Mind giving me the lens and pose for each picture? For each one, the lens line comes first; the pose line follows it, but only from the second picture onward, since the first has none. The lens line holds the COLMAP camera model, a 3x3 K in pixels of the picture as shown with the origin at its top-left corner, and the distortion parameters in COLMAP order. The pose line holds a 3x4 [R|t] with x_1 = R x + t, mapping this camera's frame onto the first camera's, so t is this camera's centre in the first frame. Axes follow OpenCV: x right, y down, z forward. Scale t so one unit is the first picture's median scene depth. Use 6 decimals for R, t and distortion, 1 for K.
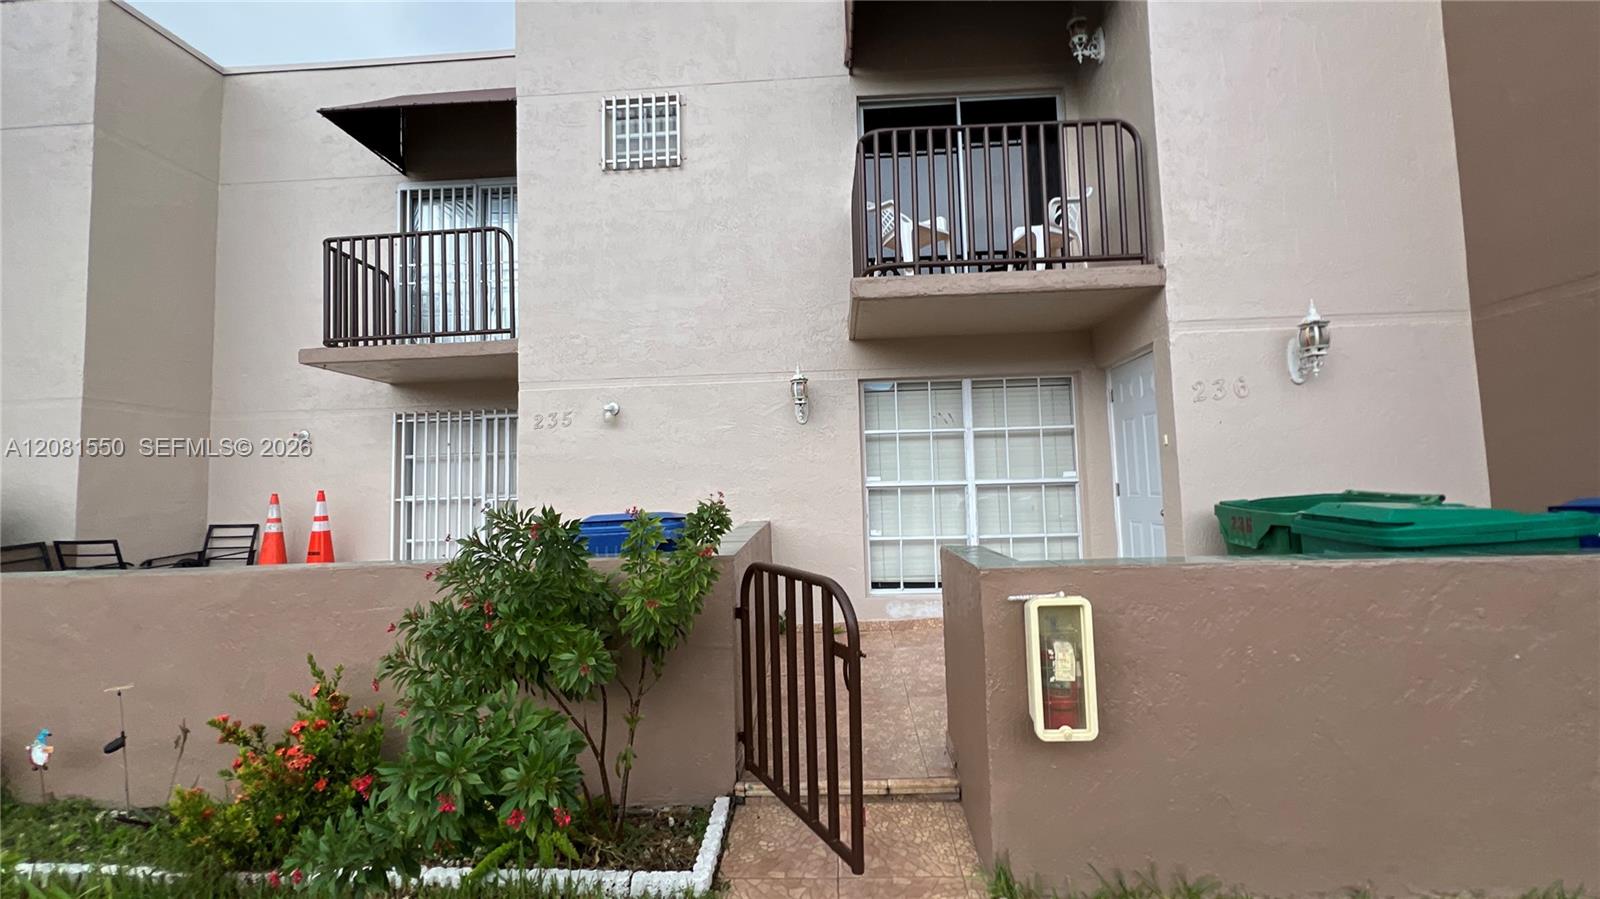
lens RADIAL K [[636.9, 0, 798.8], [0, 636.9, 444.2], [0, 0, 1]] dist [-0.002710, -0.000205]
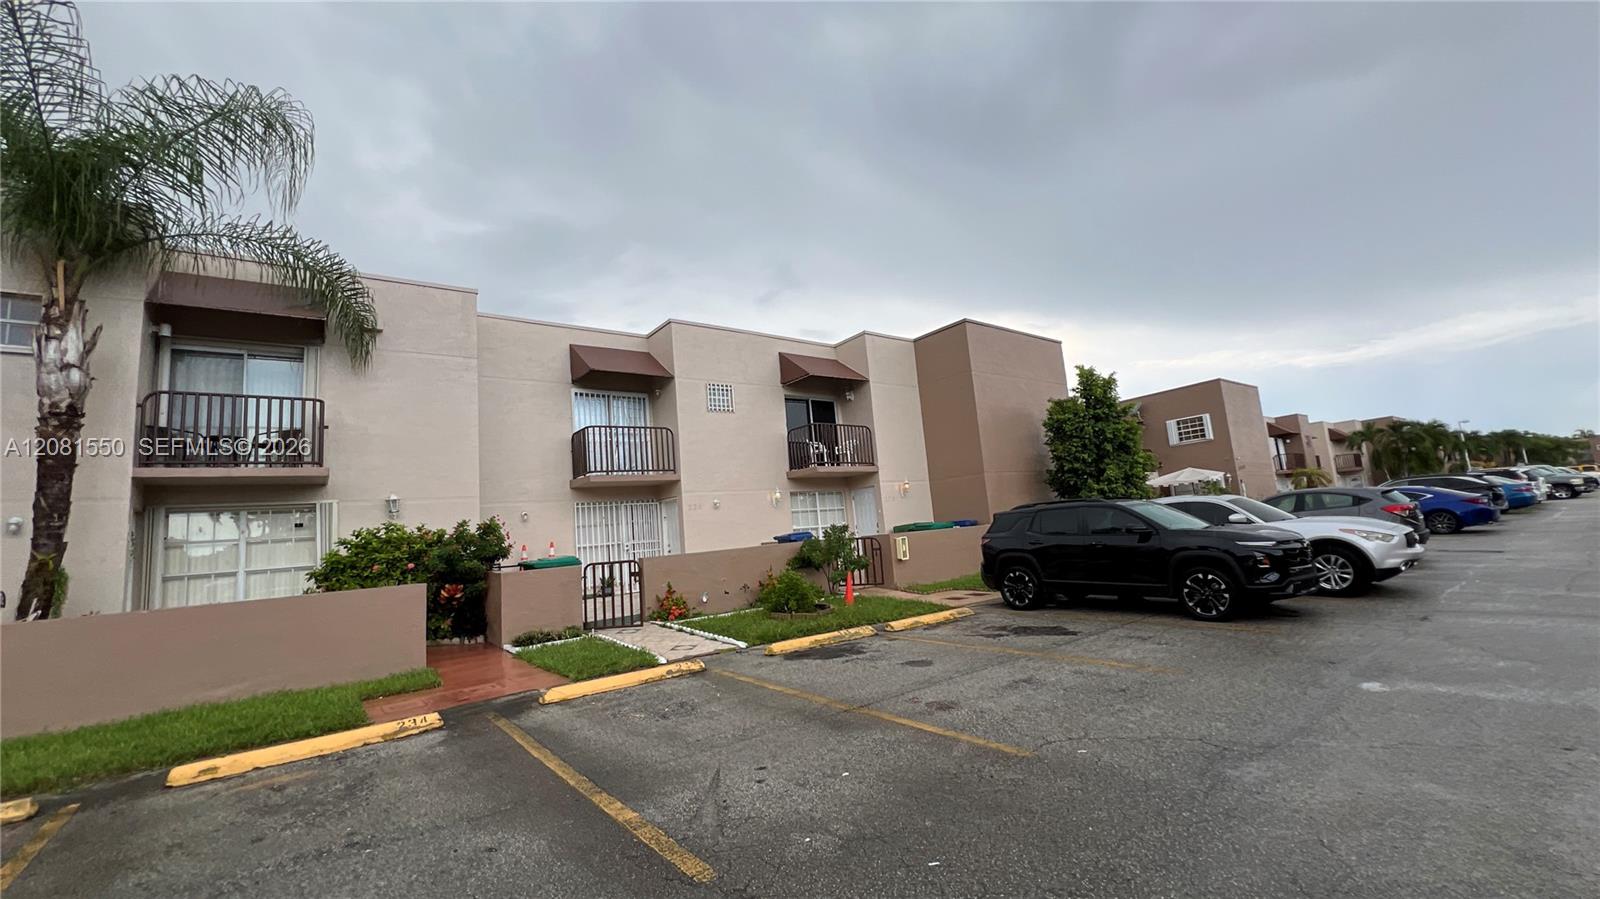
lens RADIAL K [[634.5, 0, 799.8], [0, 634.5, 448.3], [0, 0, 1]] dist [-0.000304, -0.000002]
pose [[0.757947, 0.053608, 0.650110, -1.726361], [0.019598, 0.994296, -0.104839, 0.003914], [-0.652022, 0.092204, 0.752573, -1.201250]]
